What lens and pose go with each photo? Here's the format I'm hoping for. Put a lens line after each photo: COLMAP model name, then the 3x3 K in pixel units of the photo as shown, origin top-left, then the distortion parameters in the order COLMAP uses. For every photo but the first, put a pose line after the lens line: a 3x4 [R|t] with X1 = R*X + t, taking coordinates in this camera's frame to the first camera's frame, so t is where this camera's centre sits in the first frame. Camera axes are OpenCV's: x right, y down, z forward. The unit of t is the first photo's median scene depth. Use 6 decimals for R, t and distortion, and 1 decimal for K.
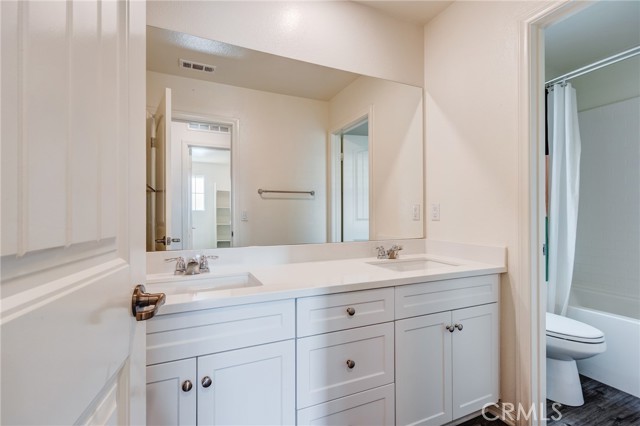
lens RADIAL K [[290.3, 0, 312.1], [0, 290.3, 215.1], [0, 0, 1]] dist [0.000988, -0.000220]
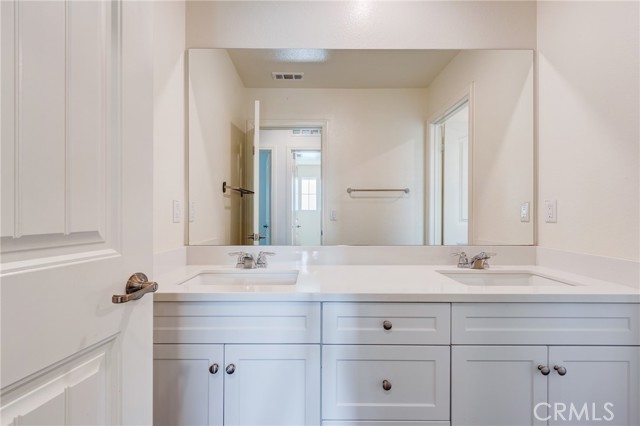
lens RADIAL K [[290.3, 0, 312.1], [0, 290.3, 215.1], [0, 0, 1]] dist [0.000988, -0.000220]
pose [[0.916260, 0.005110, -0.400551, 0.175990], [-0.004535, 0.999987, 0.002383, 0.000644], [0.400558, -0.000367, 0.916271, 0.071068]]
